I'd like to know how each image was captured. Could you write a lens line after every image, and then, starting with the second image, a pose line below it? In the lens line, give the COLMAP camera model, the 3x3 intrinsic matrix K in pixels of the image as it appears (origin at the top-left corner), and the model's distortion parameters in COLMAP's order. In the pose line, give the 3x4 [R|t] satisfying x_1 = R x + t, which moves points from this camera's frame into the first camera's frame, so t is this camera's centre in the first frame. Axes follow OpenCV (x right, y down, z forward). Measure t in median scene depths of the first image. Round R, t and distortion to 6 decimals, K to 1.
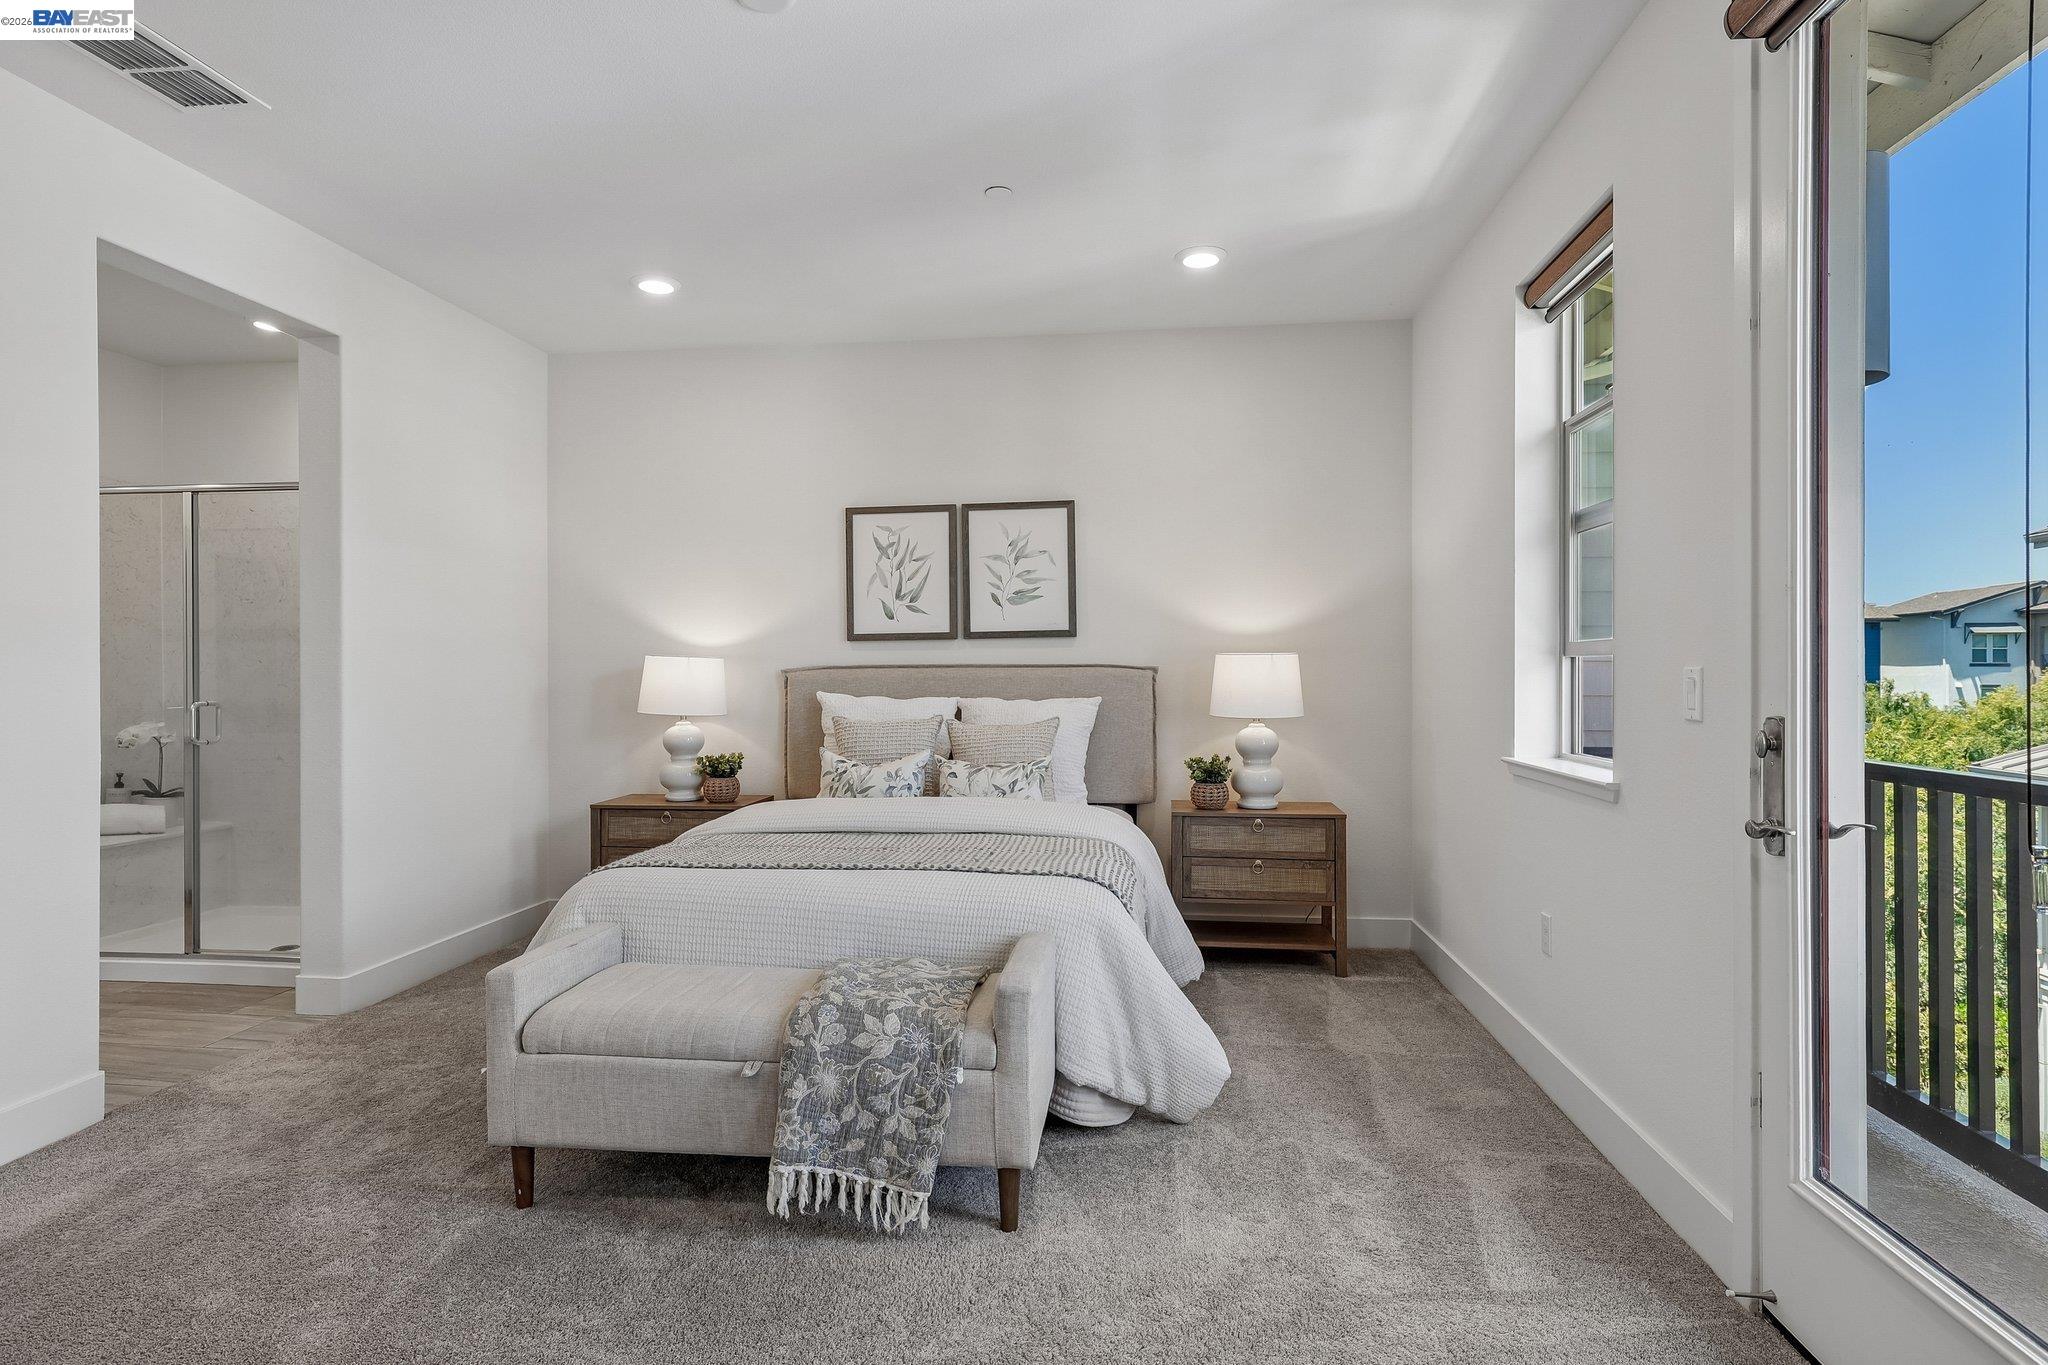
lens RADIAL K [[1072.2, 0, 1016.6], [0, 1072.2, 682.0], [0, 0, 1]] dist [0.001777, 0.000689]
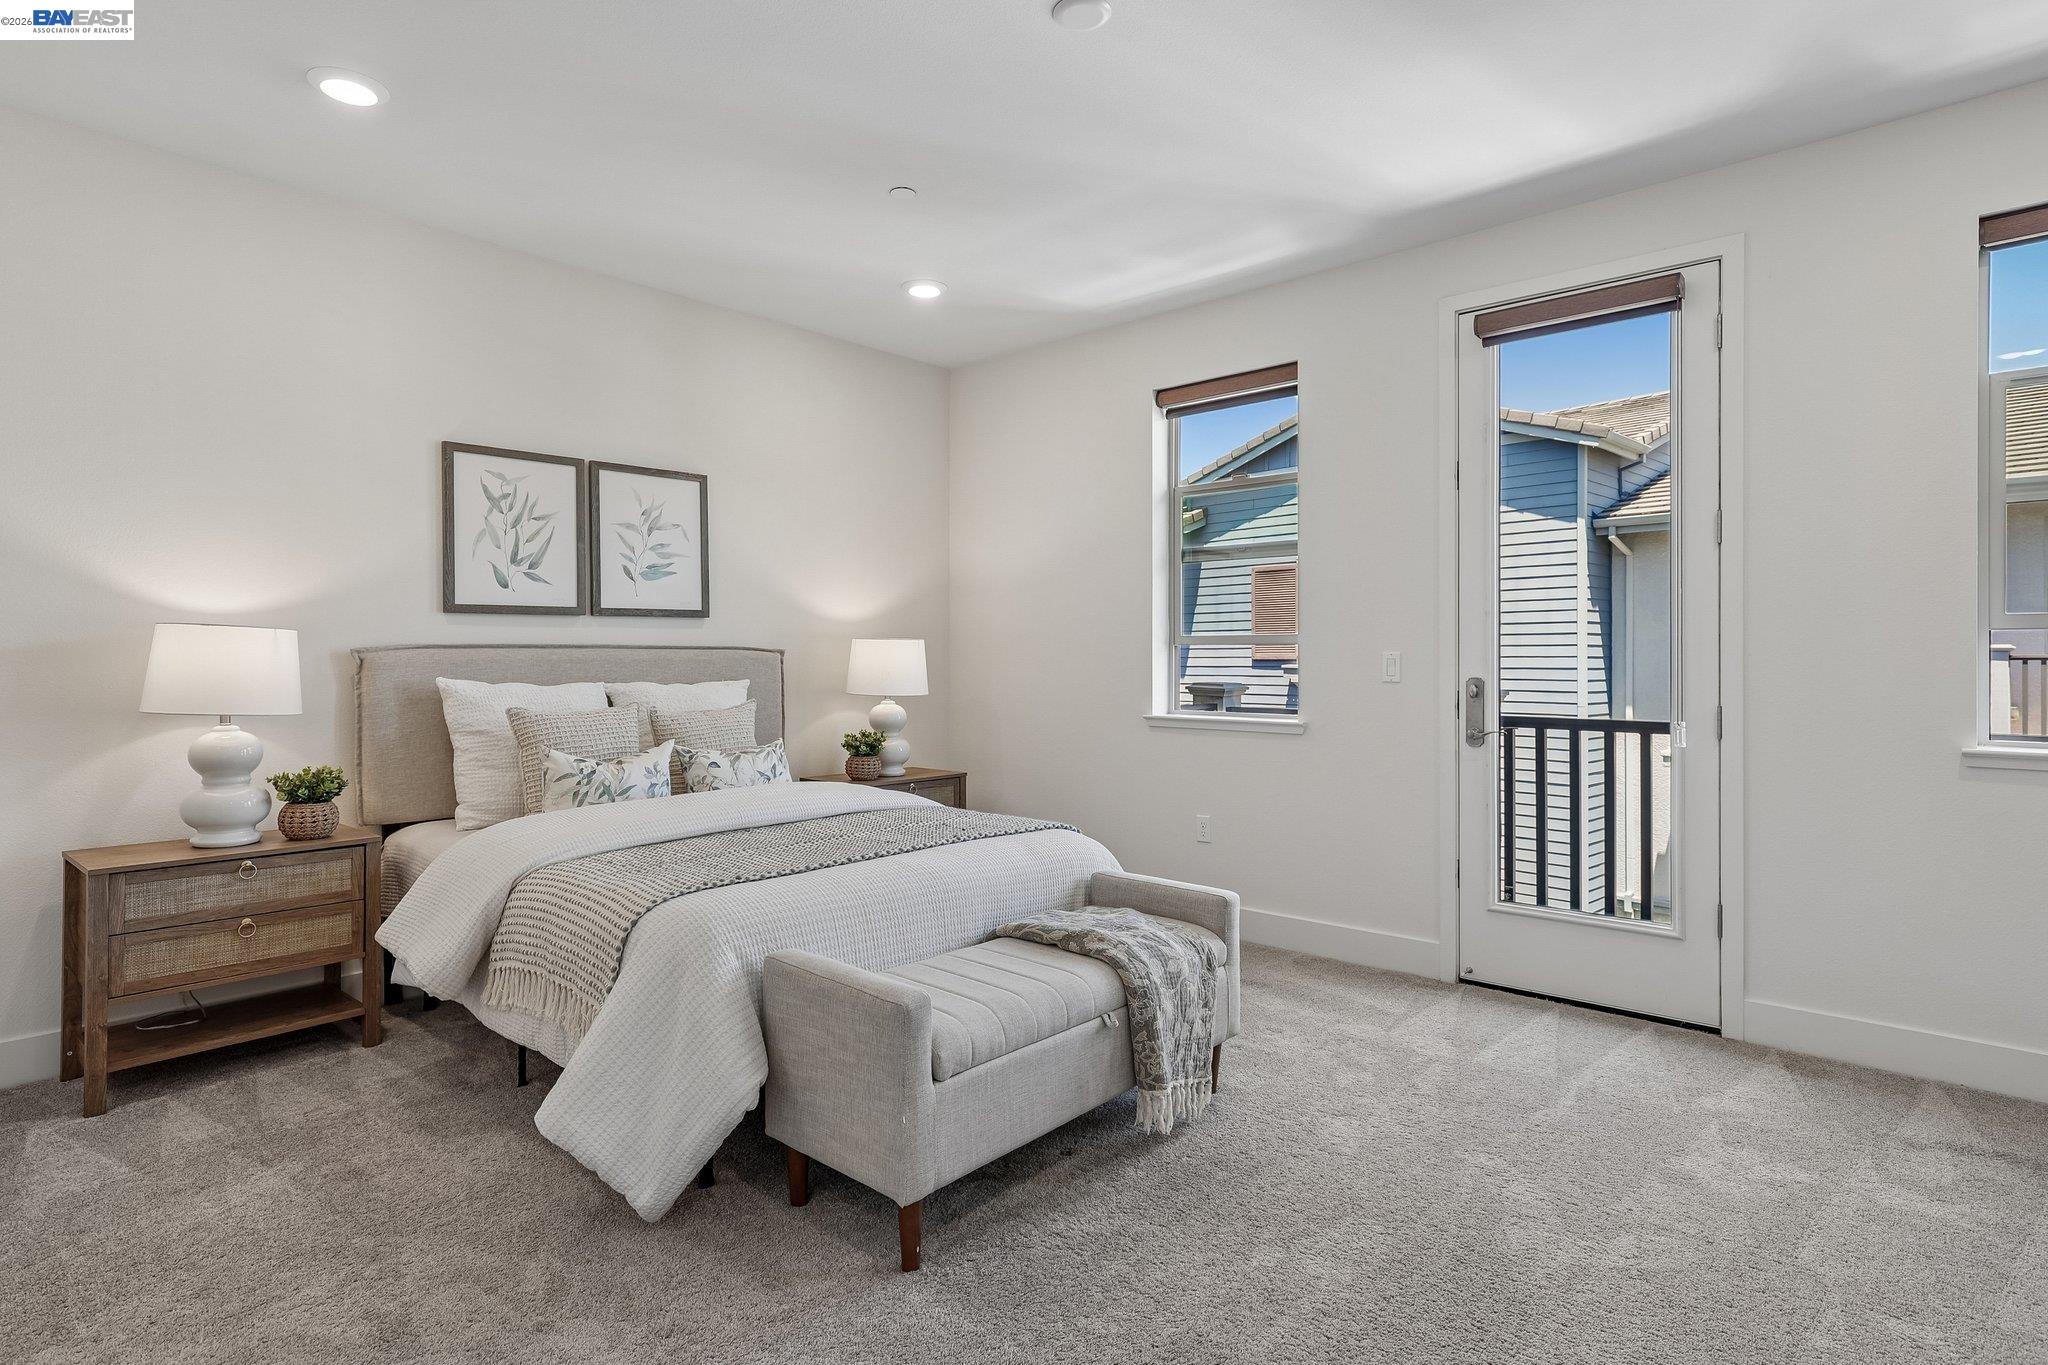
lens RADIAL K [[1072.2, 0, 1018.4], [0, 1072.2, 664.5], [0, 0, 1]] dist [0.001777, 0.000689]
pose [[0.574433, -0.001709, 0.818550, -0.571388], [0.004406, 0.999990, -0.001004, 0.002002], [-0.818540, 0.004184, 0.574435, 0.220355]]
